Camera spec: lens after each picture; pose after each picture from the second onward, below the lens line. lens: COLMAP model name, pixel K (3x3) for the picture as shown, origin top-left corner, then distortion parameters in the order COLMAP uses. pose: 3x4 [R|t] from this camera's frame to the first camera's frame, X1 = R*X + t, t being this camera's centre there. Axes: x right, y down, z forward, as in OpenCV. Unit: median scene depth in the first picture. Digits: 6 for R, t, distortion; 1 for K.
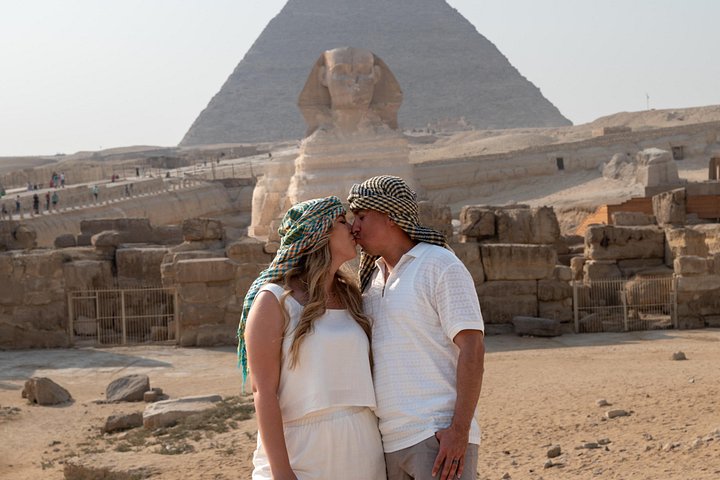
lens RADIAL K [[1256.9, 0, 369.9], [0, 1256.9, 270.3], [0, 0, 1]] dist [-0.007540, -0.019320]
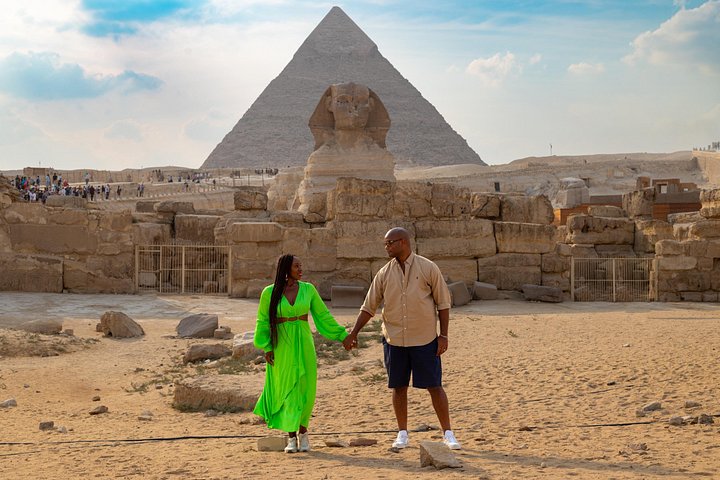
lens RADIAL K [[916.5, 0, 360.0], [0, 916.5, 240.0], [0, 0, 1]] dist [-0.008334, 0.004436]
pose [[0.998609, 0.044811, 0.027790, -0.050905], [-0.043903, 0.998508, -0.032457, 0.025755], [-0.029203, 0.031192, 0.999087, 0.137988]]
